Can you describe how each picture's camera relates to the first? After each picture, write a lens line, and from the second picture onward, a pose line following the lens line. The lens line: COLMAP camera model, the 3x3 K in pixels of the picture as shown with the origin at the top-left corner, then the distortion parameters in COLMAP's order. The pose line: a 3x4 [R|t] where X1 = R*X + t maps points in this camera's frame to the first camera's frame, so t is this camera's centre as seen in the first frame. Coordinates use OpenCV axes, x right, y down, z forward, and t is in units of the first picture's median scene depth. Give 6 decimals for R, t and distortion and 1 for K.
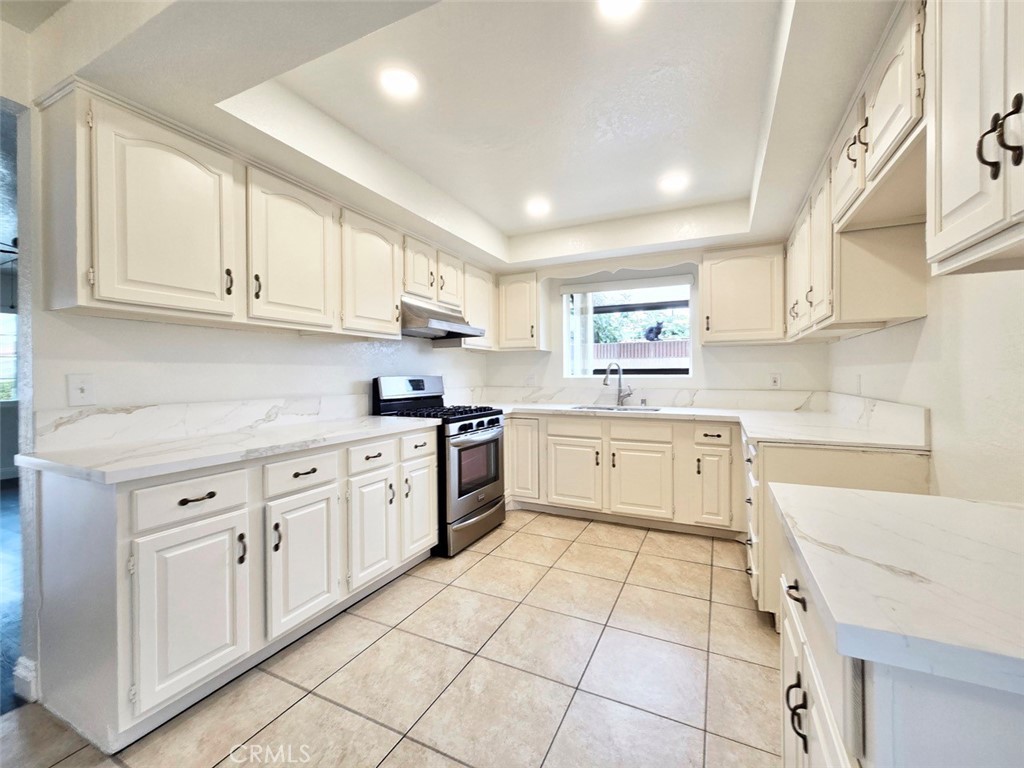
lens RADIAL K [[427.1, 0, 518.3], [0, 427.1, 376.3], [0, 0, 1]] dist [0.000222, -0.000798]
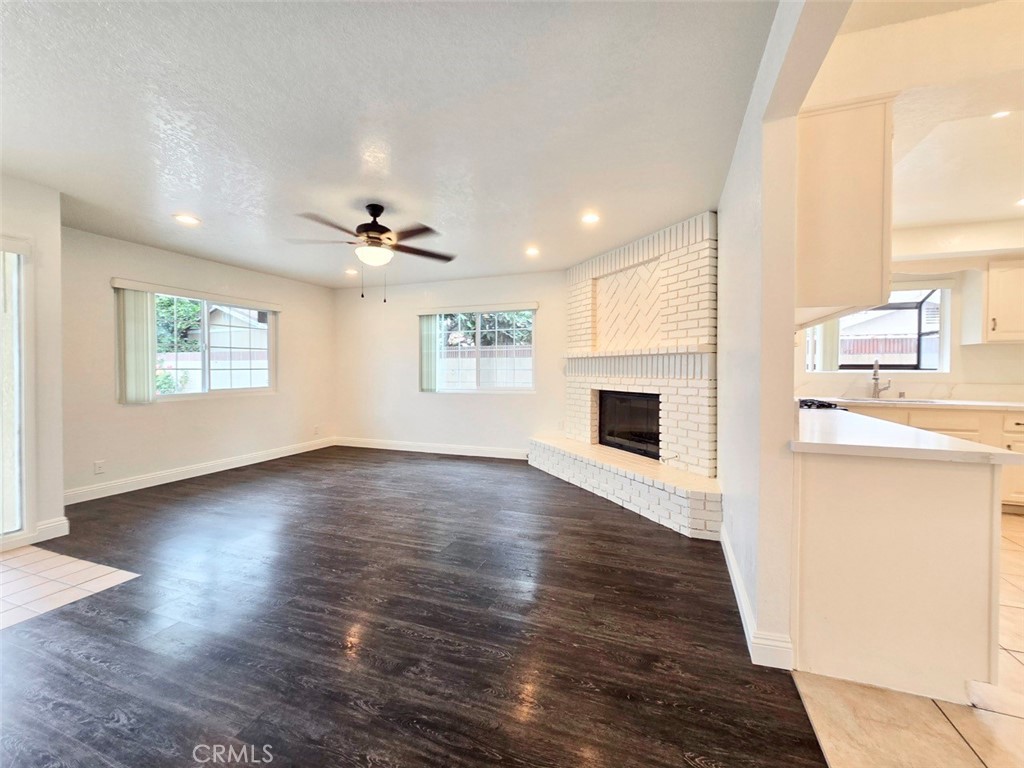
lens RADIAL K [[427.1, 0, 517.7], [0, 427.1, 373.6], [0, 0, 1]] dist [0.000222, -0.000798]
pose [[0.996225, 0.006436, 0.086570, -0.973189], [-0.007229, 0.999935, 0.008854, 0.003540], [-0.086507, -0.009446, 0.996206, -0.005452]]
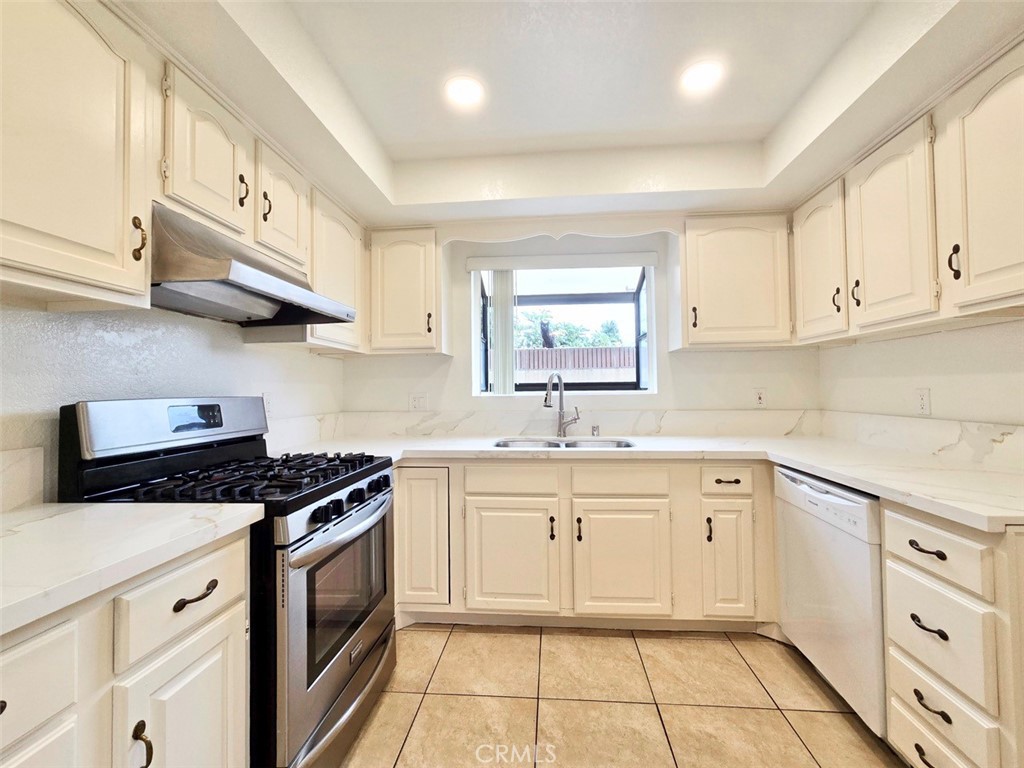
lens RADIAL K [[427.1, 0, 517.8], [0, 427.1, 376.5], [0, 0, 1]] dist [0.000222, -0.000798]
pose [[0.935078, 0.003282, 0.354426, -0.089142], [0.009758, 0.999340, -0.034997, -0.004712], [-0.354307, 0.036183, 0.934429, 0.485823]]
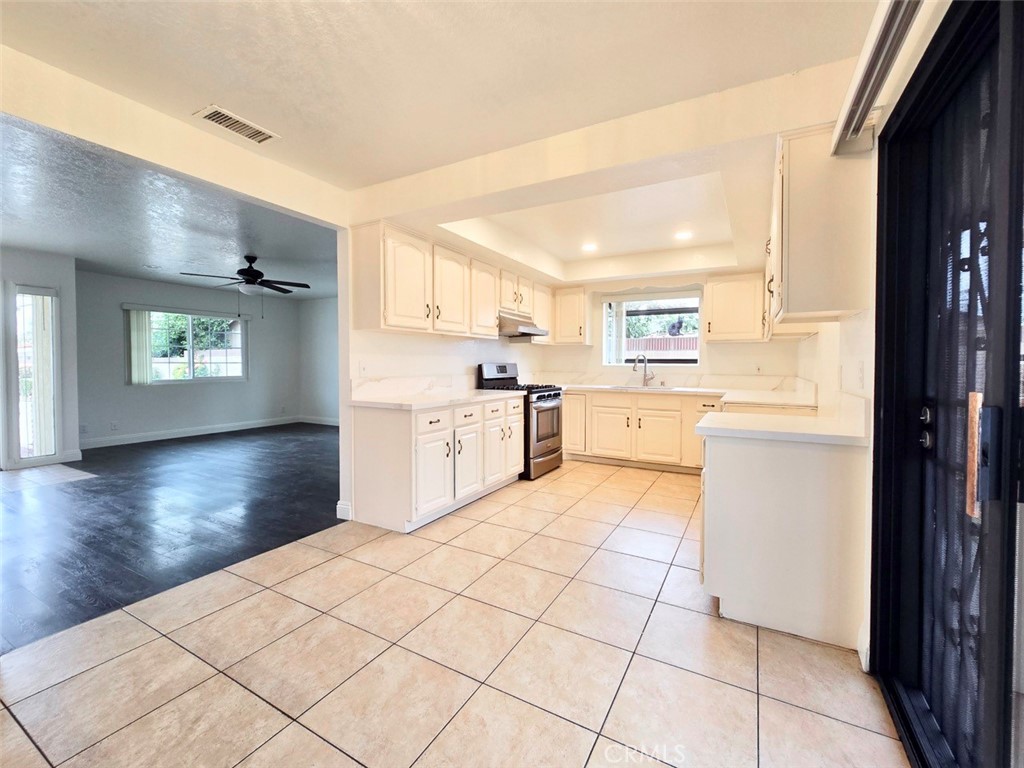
lens RADIAL K [[427.1, 0, 516.2], [0, 427.1, 378.8], [0, 0, 1]] dist [0.000222, -0.000798]
pose [[0.997907, 0.010040, -0.063880, -0.109230], [-0.007847, 0.999374, 0.034486, 0.001906], [0.064186, -0.033913, 0.997362, -0.495110]]
